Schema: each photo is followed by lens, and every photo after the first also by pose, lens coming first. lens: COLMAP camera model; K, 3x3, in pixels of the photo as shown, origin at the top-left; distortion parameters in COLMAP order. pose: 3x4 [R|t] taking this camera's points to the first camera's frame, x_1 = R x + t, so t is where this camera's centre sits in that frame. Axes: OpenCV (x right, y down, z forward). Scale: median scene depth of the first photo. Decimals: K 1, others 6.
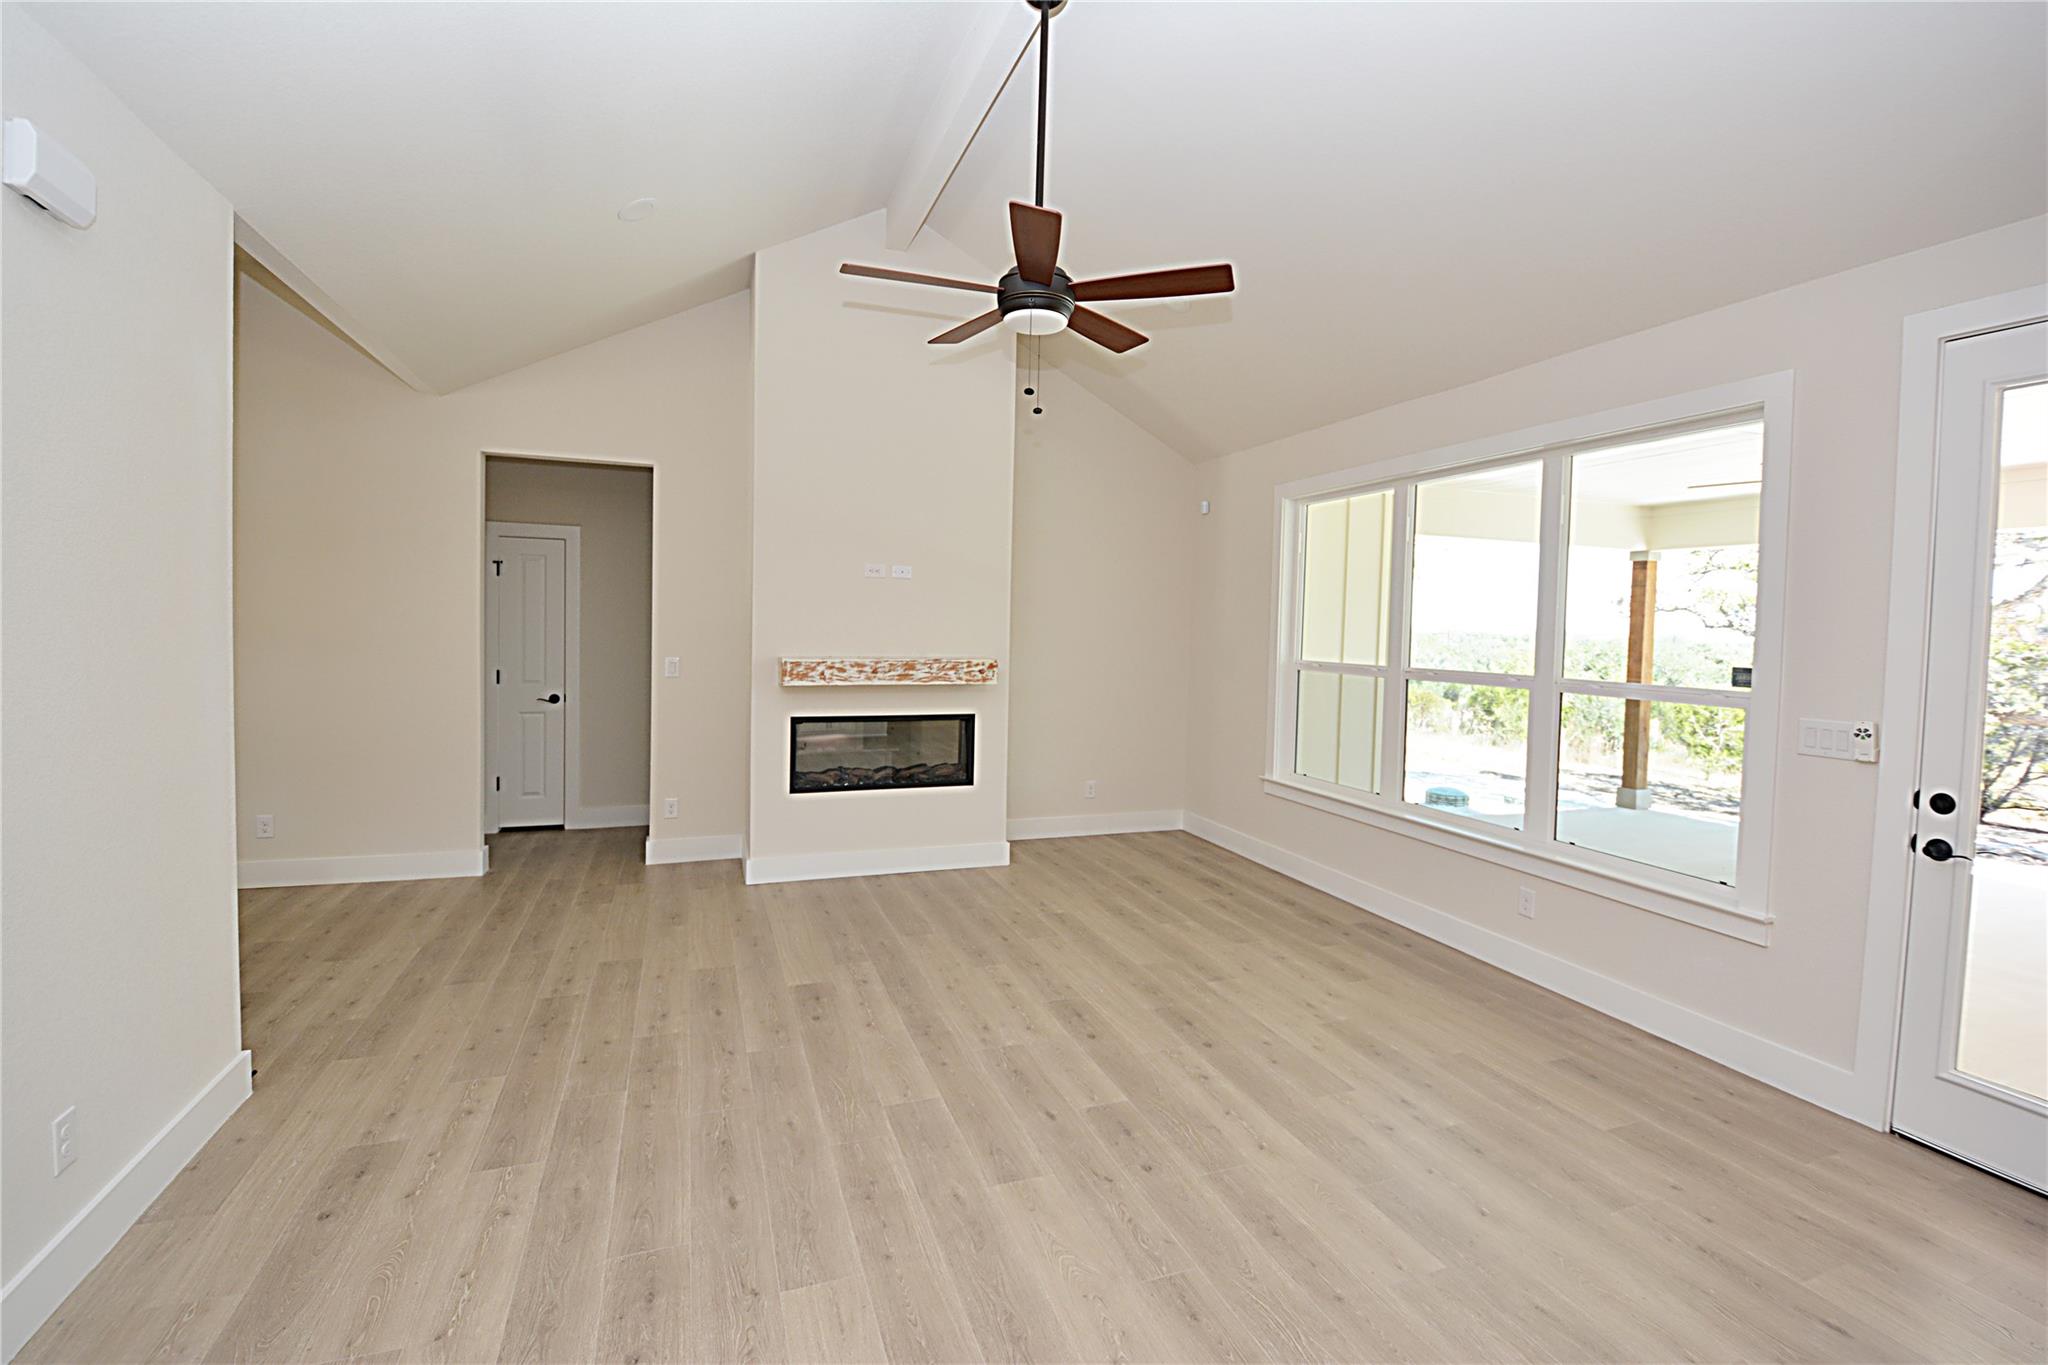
lens RADIAL K [[909.2, 0, 1010.7], [0, 909.2, 644.6], [0, 0, 1]] dist [-0.024019, -0.002295]
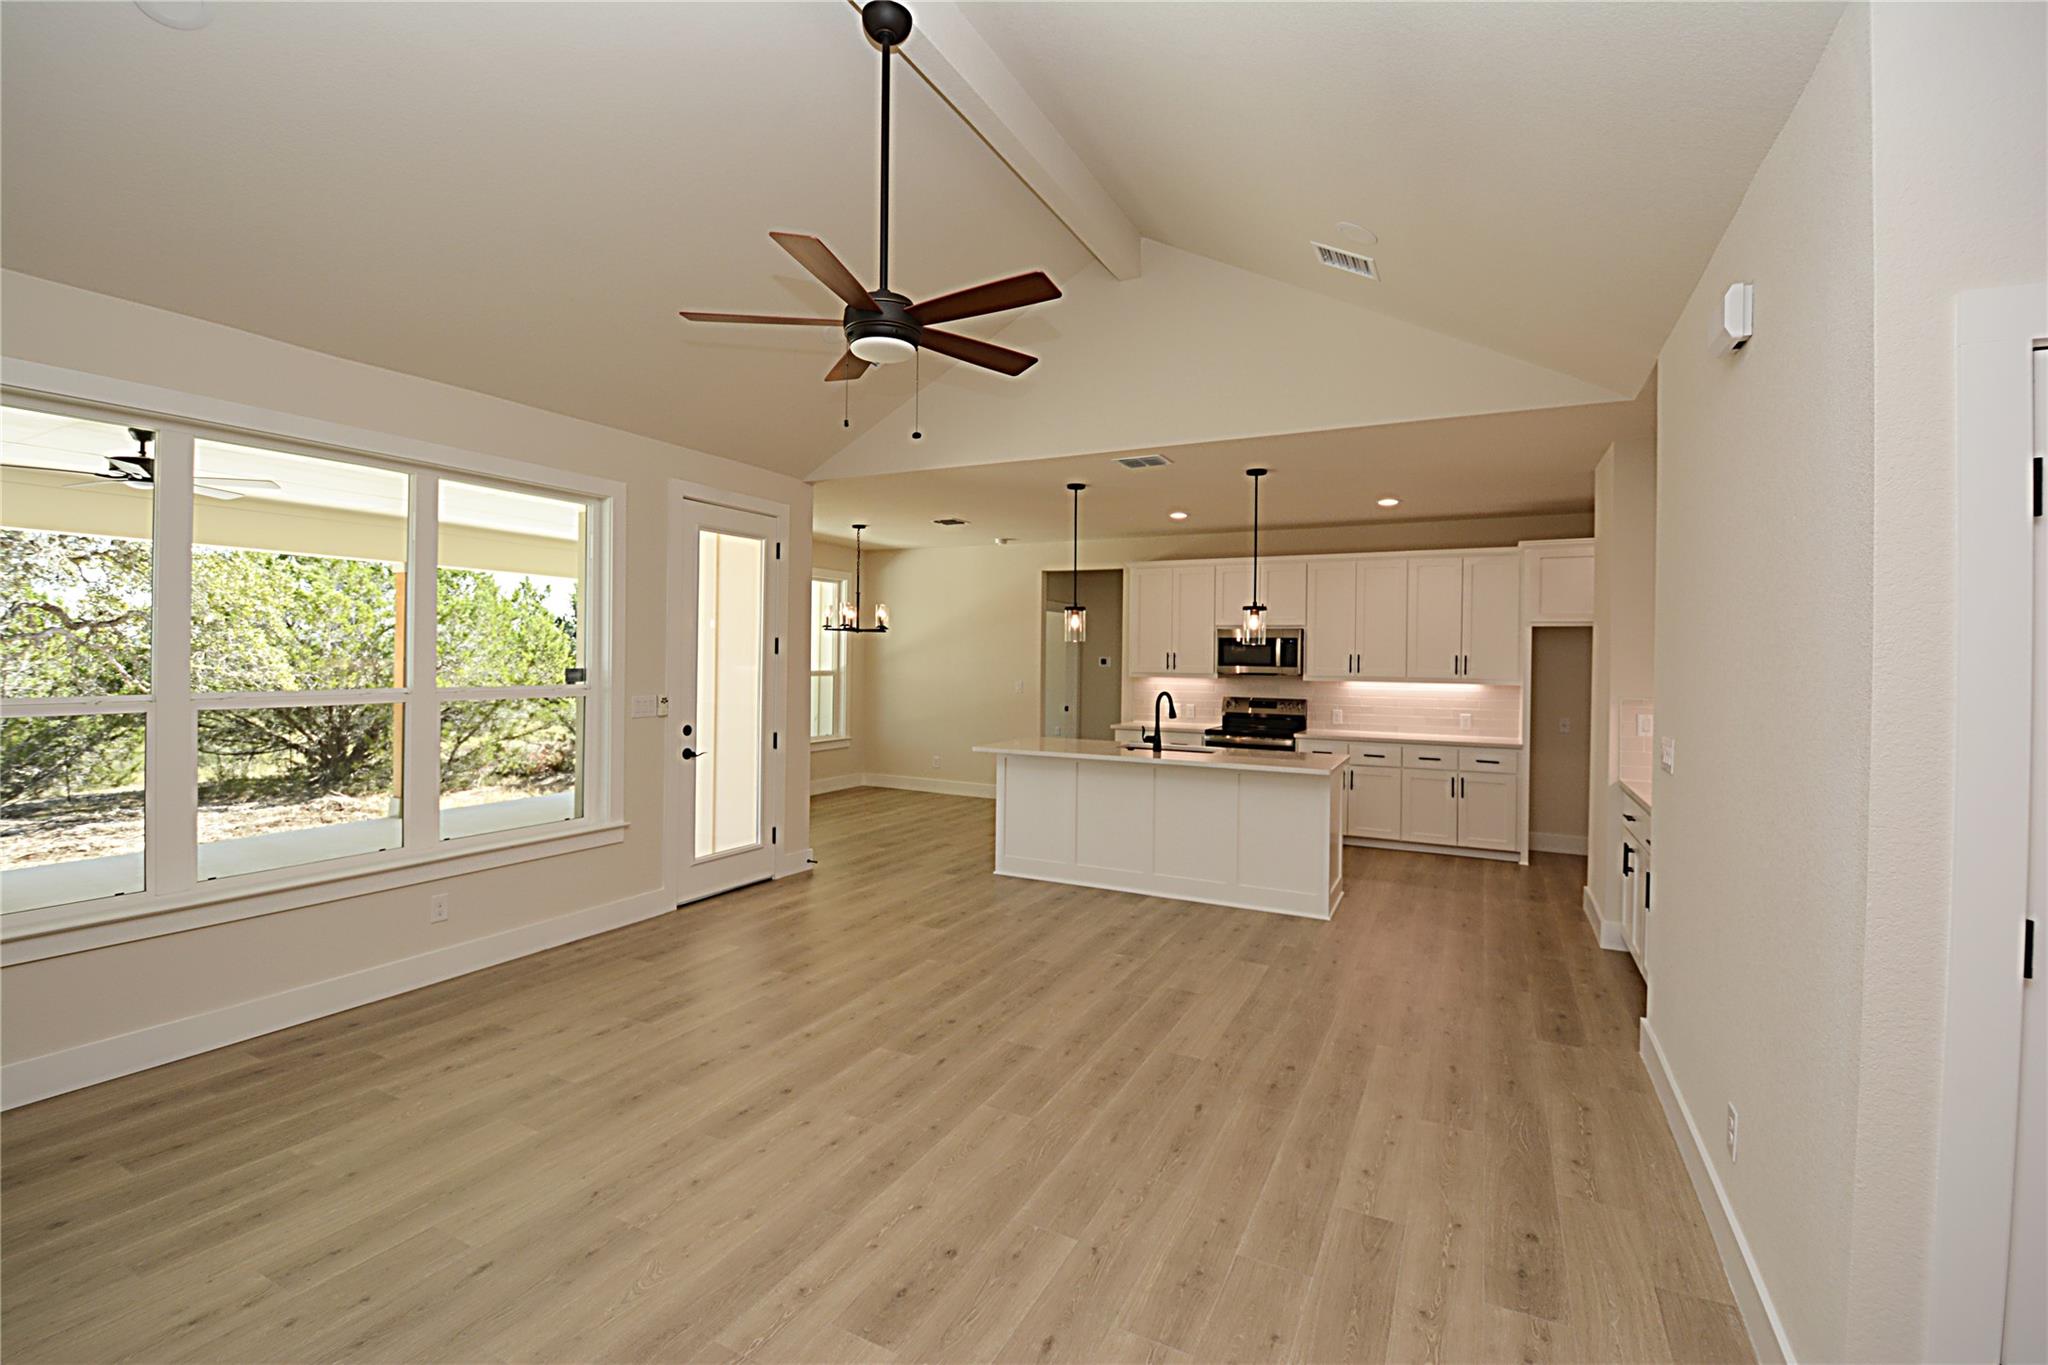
lens RADIAL K [[909.2, 0, 1028.9], [0, 909.2, 668.5], [0, 0, 1]] dist [-0.024019, -0.002295]
pose [[-0.695941, -0.044648, 0.716710, -0.636213], [-0.011436, 0.998628, 0.051105, -0.048938], [-0.718008, 0.027370, -0.695497, 1.256246]]
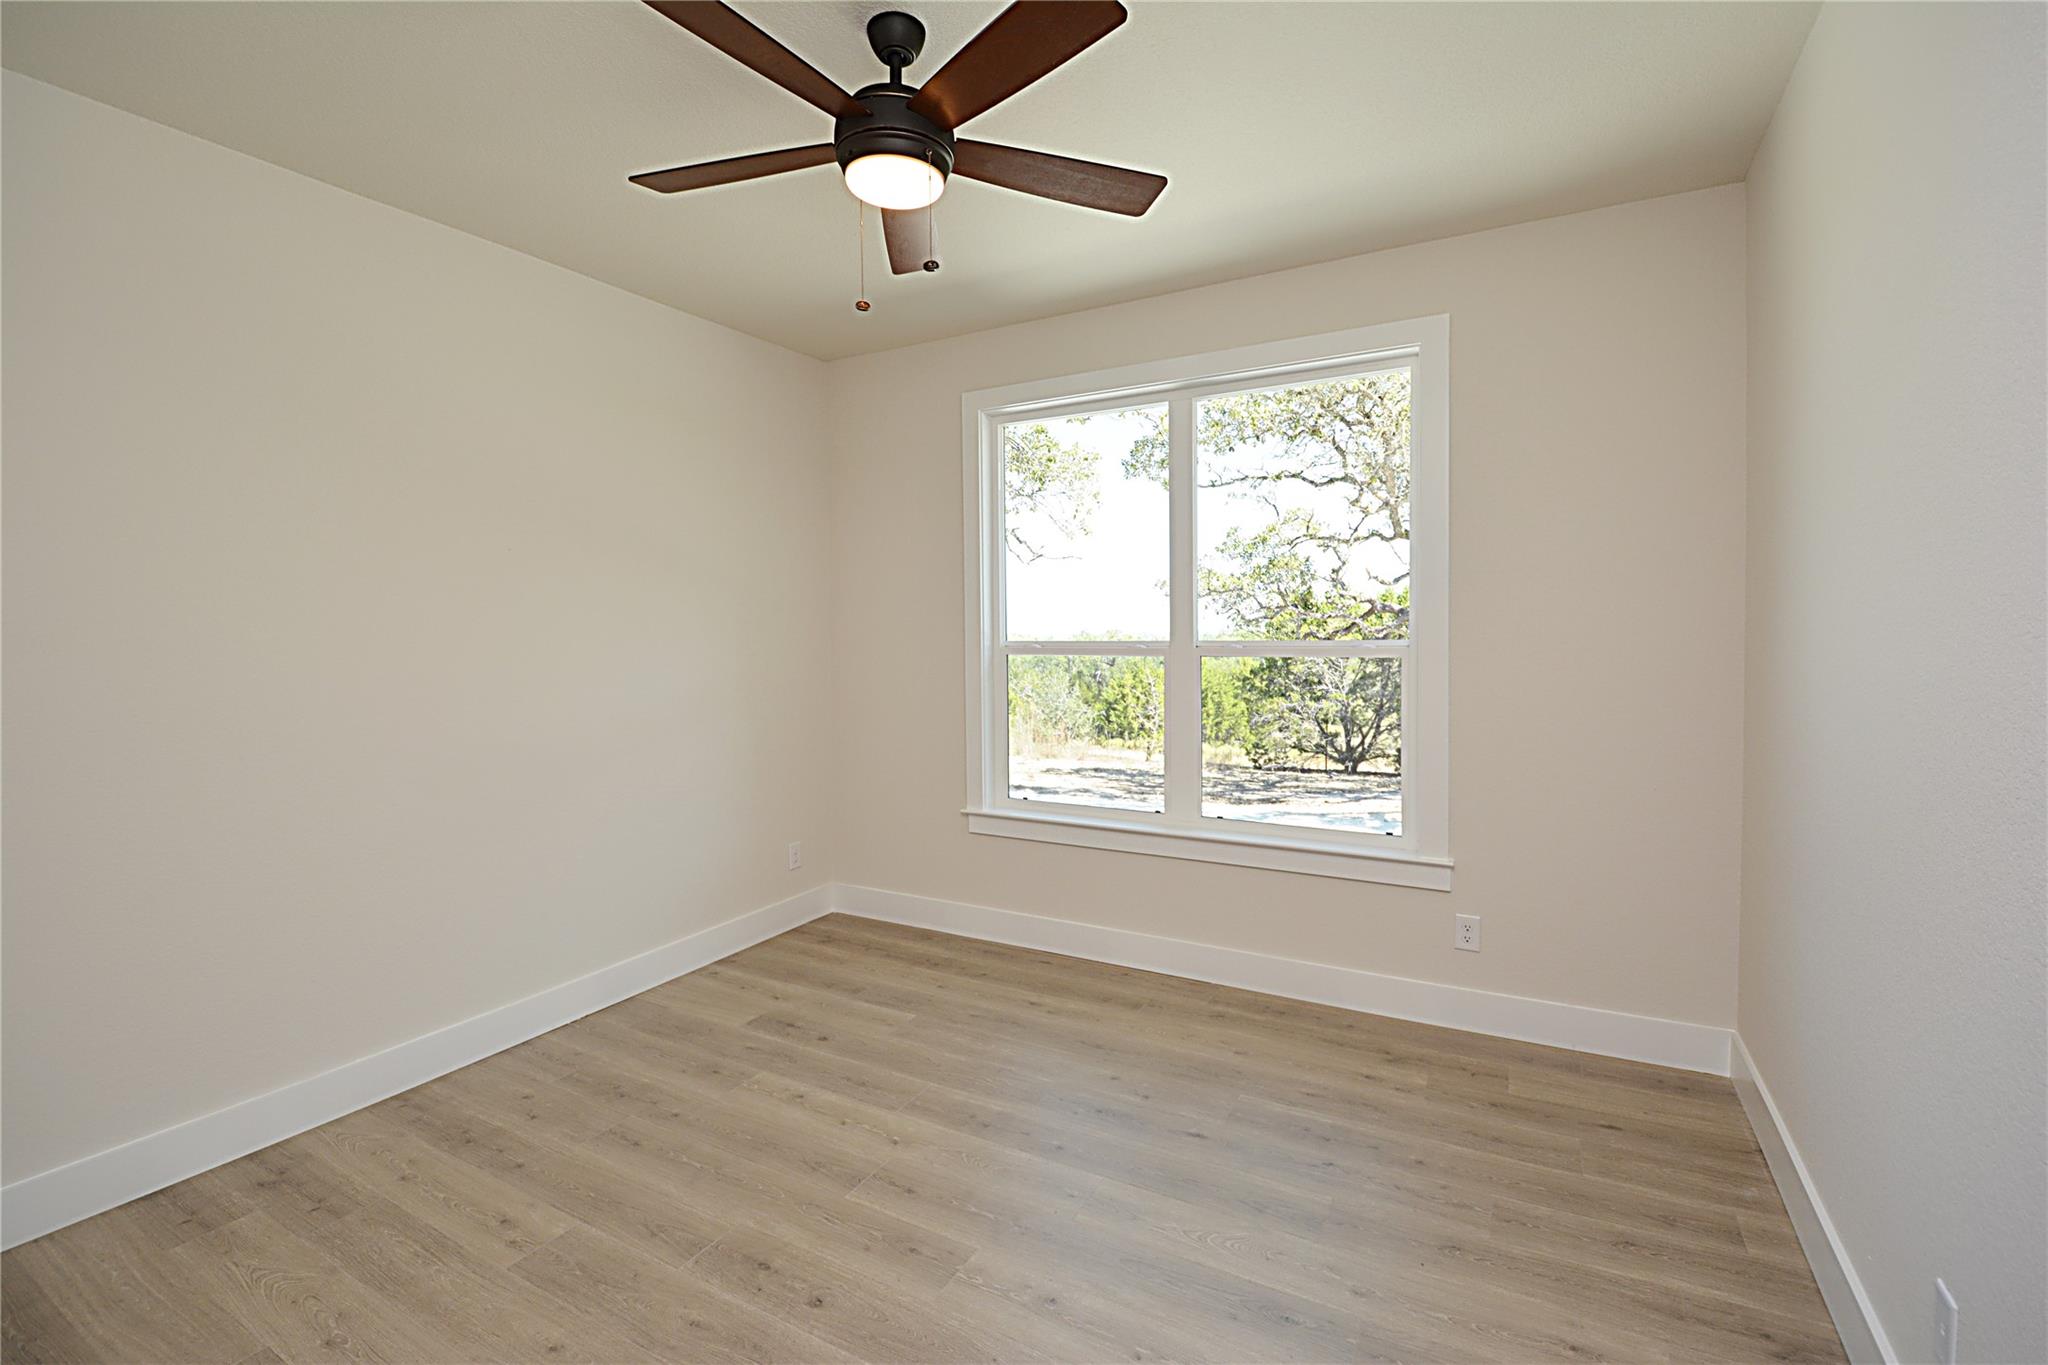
lens RADIAL K [[909.2, 0, 1015.9], [0, 909.2, 667.9], [0, 0, 1]] dist [-0.024019, -0.002295]
pose [[0.745577, -0.087281, 0.660679, -0.154736], [0.054747, 0.996057, 0.069805, -0.012689], [-0.664167, -0.015875, 0.747416, 0.458016]]
